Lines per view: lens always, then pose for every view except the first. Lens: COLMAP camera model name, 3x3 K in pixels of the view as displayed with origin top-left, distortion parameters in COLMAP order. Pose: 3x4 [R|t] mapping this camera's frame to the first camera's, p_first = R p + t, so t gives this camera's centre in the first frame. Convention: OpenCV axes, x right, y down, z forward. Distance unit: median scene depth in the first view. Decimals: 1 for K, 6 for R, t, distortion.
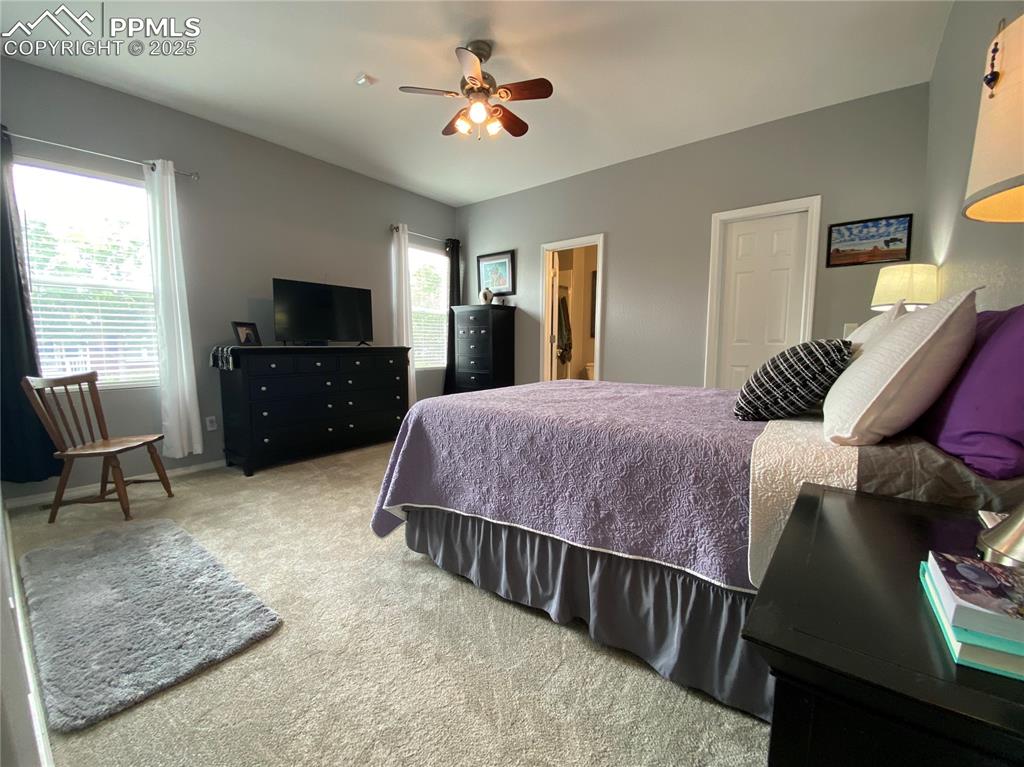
lens RADIAL K [[425.1, 0, 519.2], [0, 425.1, 386.7], [0, 0, 1]] dist [0.003090, -0.015777]
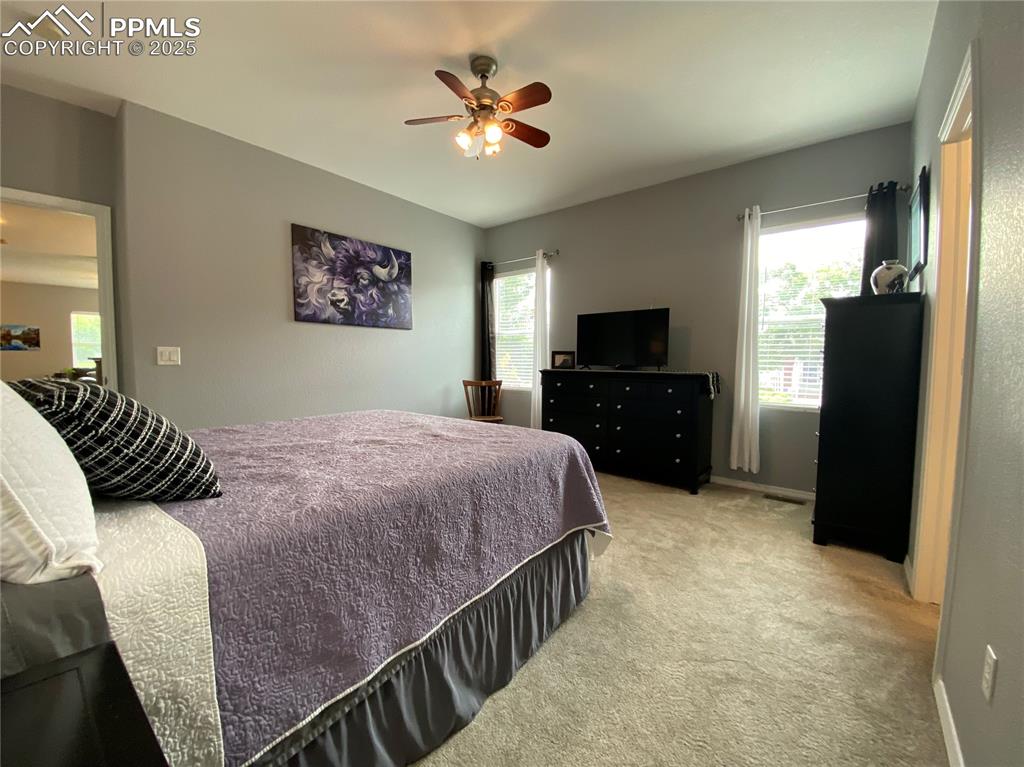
lens RADIAL K [[409.9, 0, 507.0], [0, 409.9, 386.2], [0, 0, 1]] dist [0.002049, -0.014655]
pose [[-0.065896, 0.051136, -0.996515, 0.596849], [-0.113725, 0.991794, 0.058414, -0.089165], [0.991325, 0.117178, -0.059540, 0.840832]]
